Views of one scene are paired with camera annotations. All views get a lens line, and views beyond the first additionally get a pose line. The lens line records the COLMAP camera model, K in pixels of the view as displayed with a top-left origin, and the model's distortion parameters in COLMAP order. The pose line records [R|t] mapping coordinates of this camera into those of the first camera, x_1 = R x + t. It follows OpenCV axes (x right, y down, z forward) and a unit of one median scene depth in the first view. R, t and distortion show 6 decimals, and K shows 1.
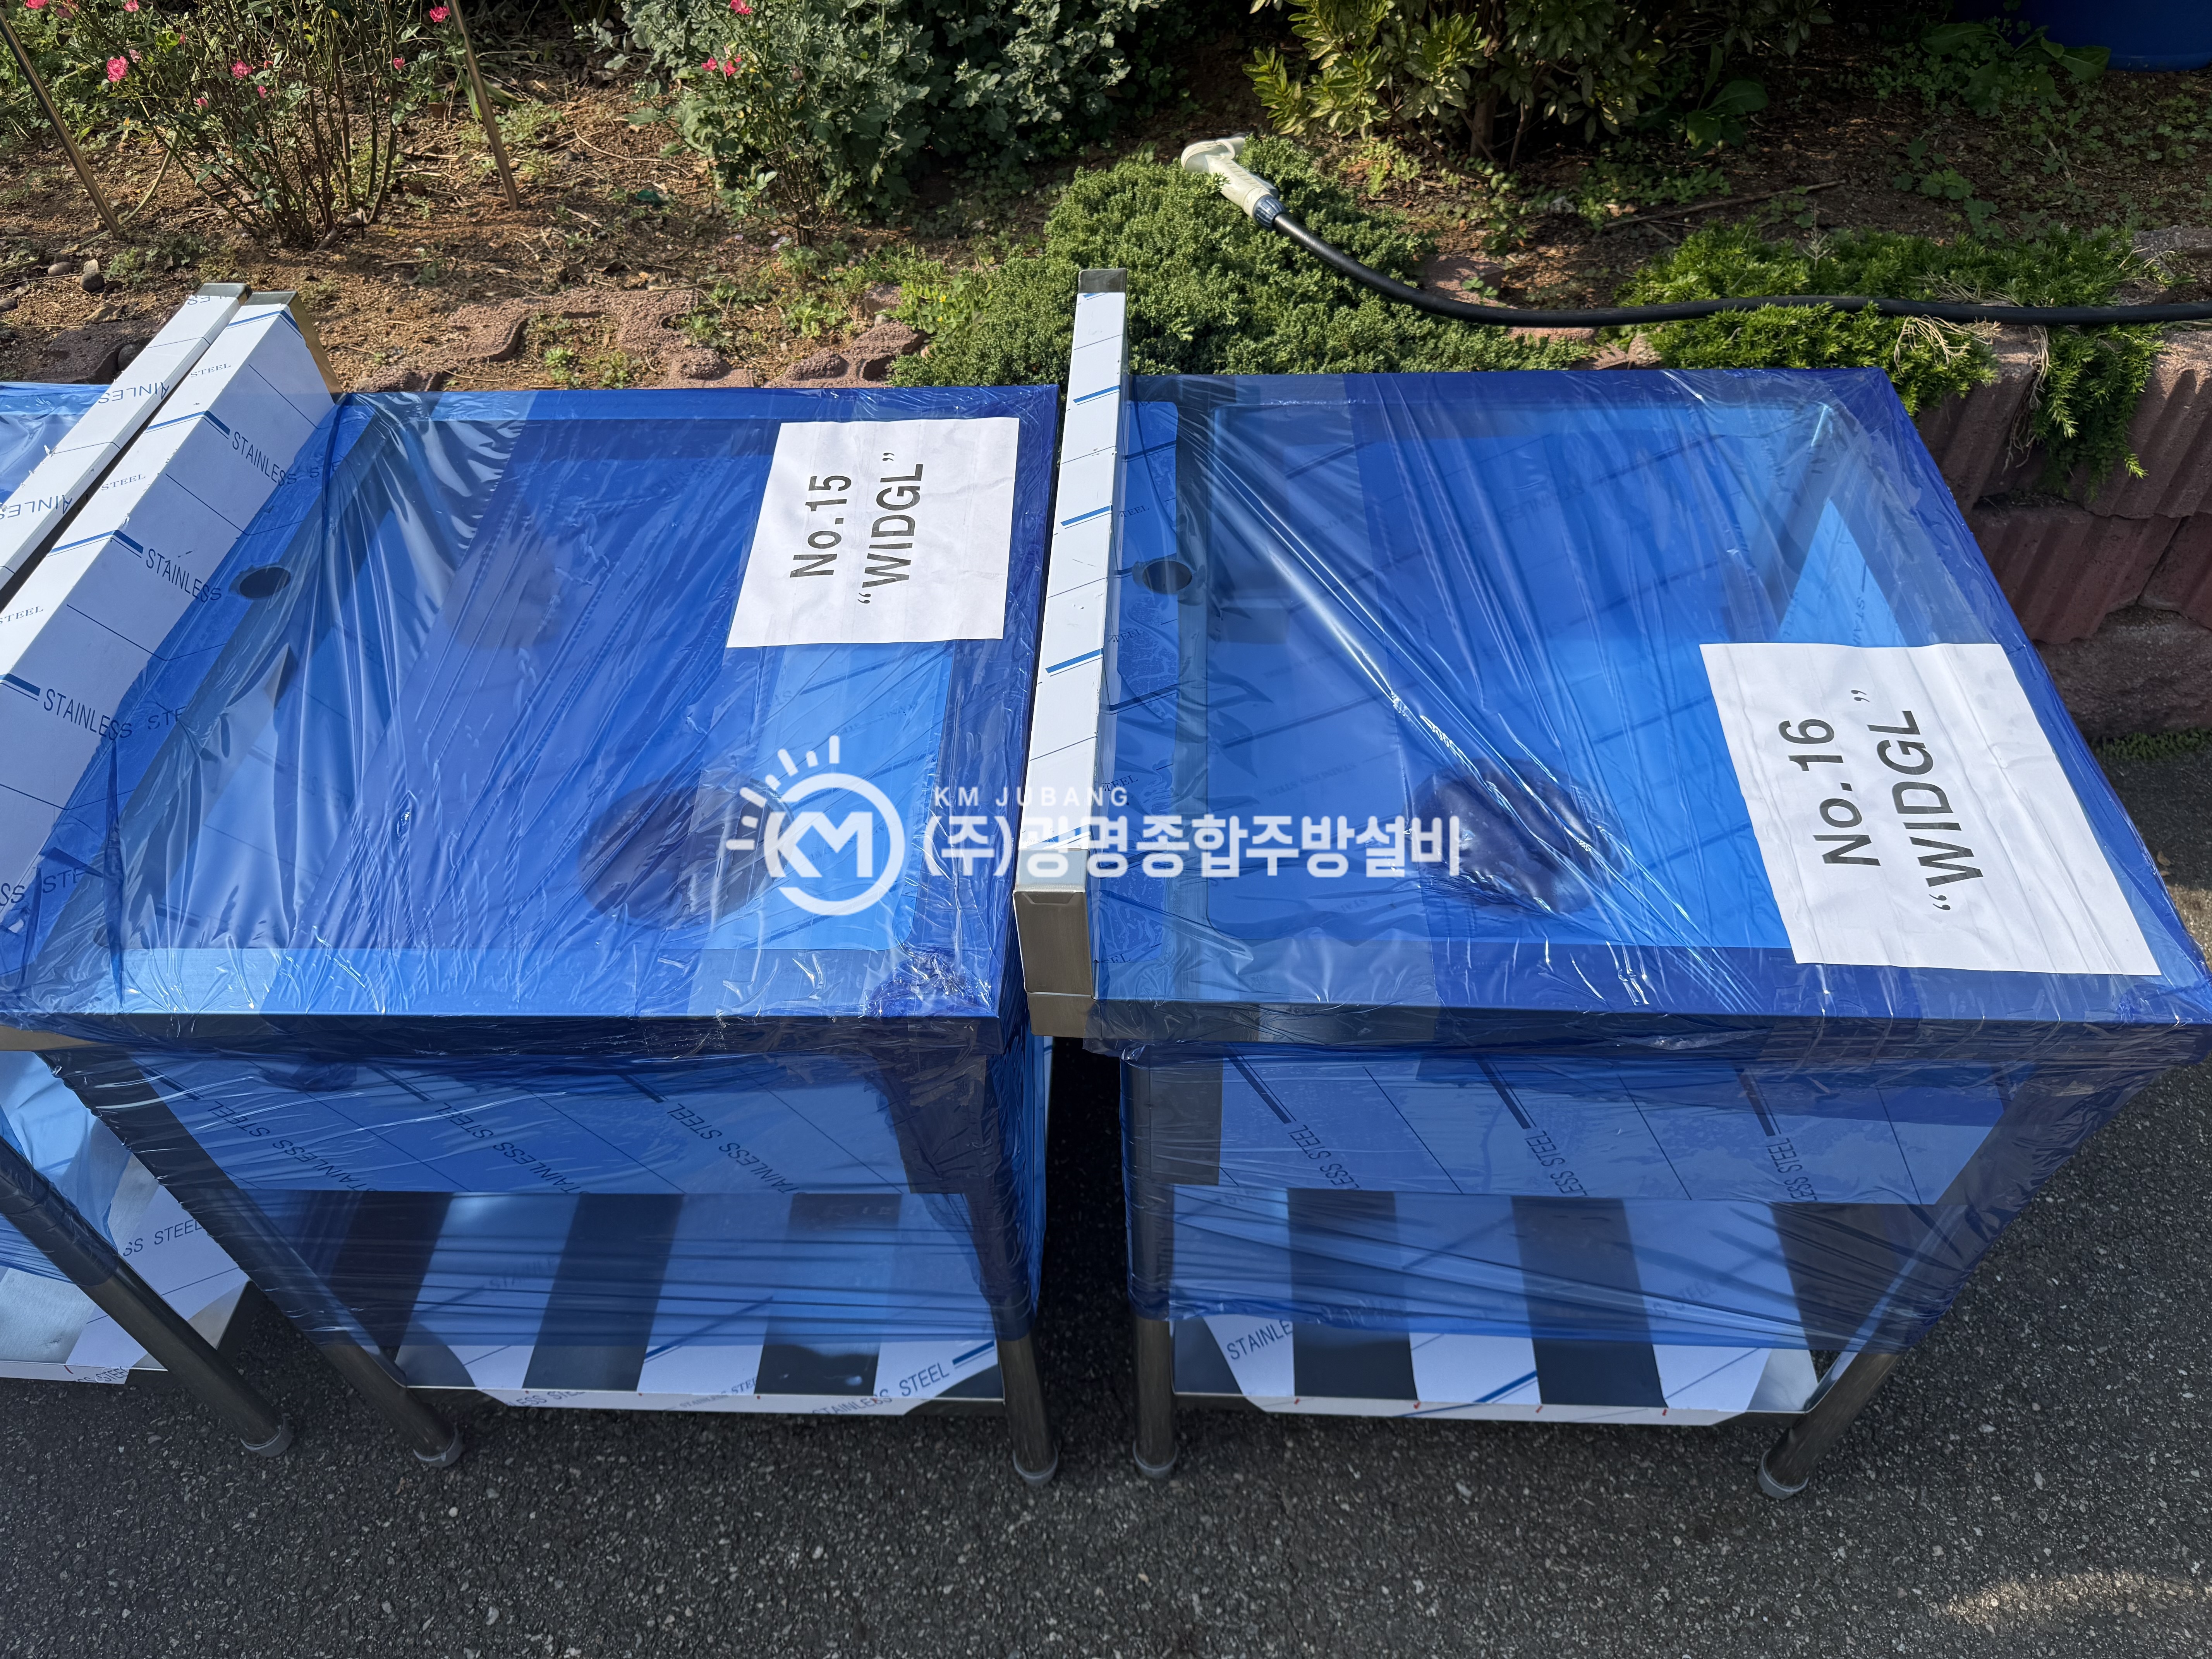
lens RADIAL K [[1551.1, 0, 1106.0], [0, 1551.1, 829.5], [0, 0, 1]] dist [-0.002092, -0.002680]
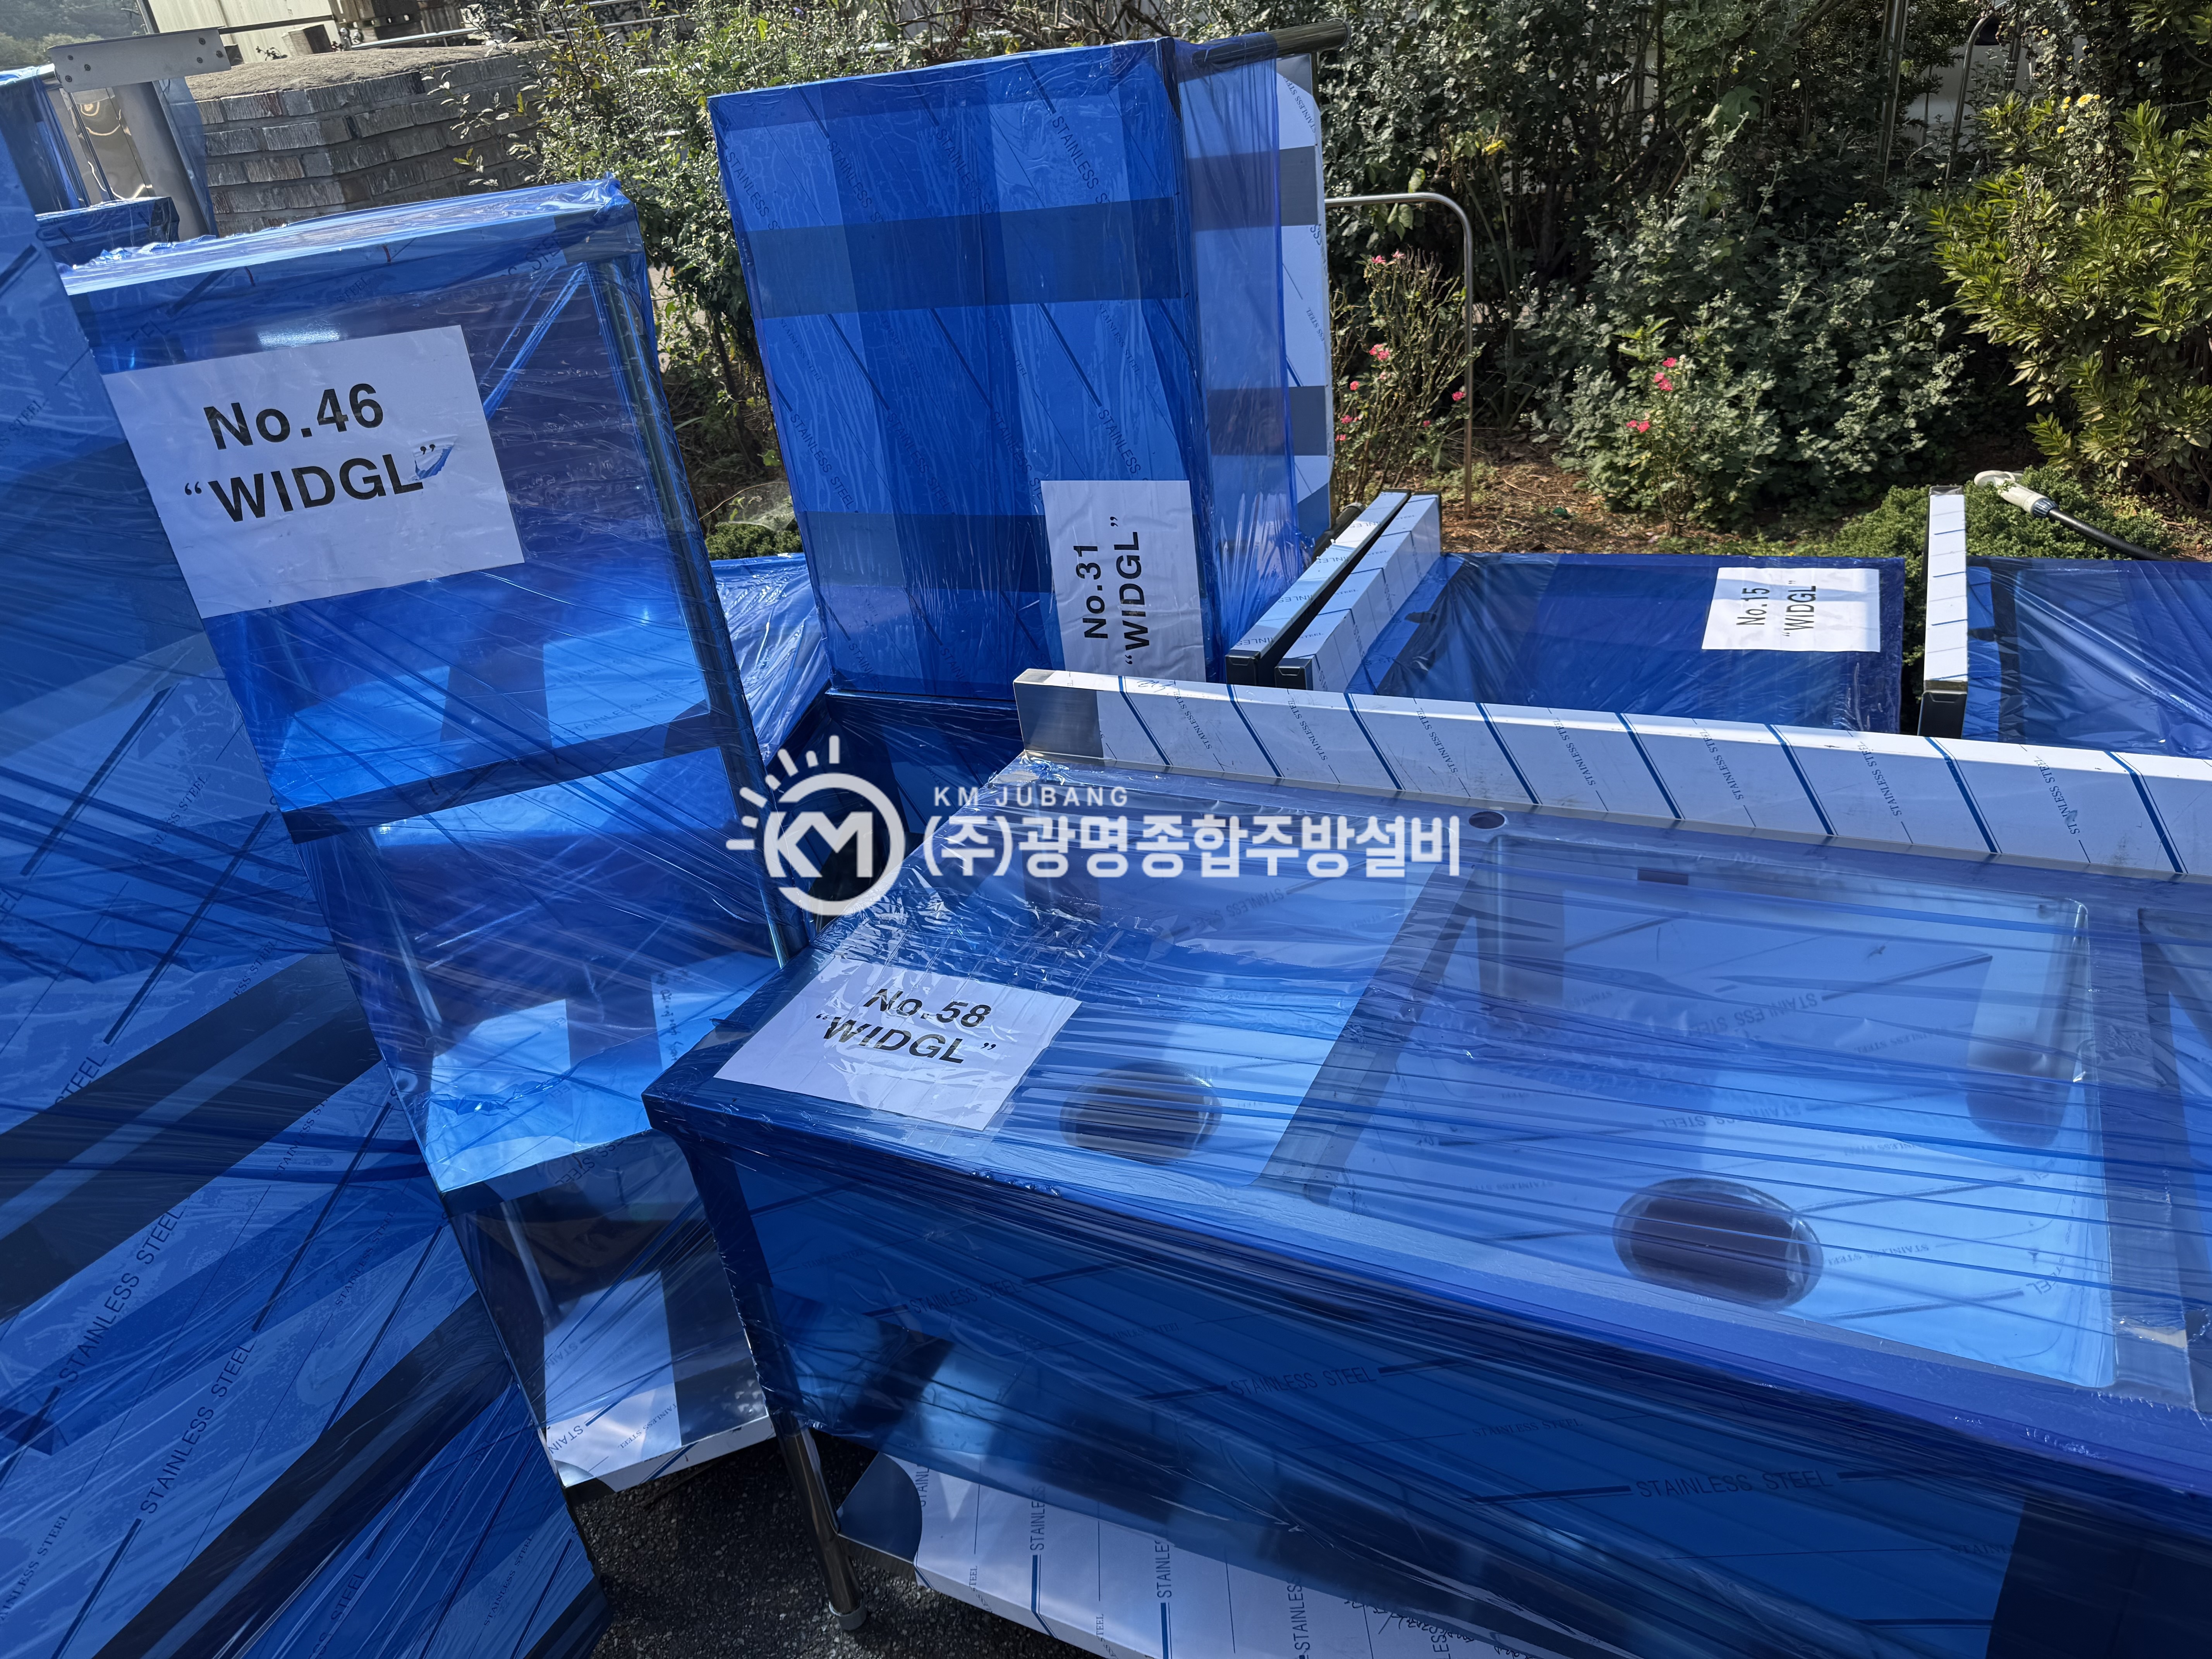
lens RADIAL K [[1551.1, 0, 1106.0], [0, 1551.1, 829.5], [0, 0, 1]] dist [-0.002092, -0.002680]
pose [[0.916416, 0.110950, -0.384541, -0.096646], [-0.217212, 0.944870, -0.245029, 0.384737], [0.336155, 0.308075, 0.889994, -0.434341]]
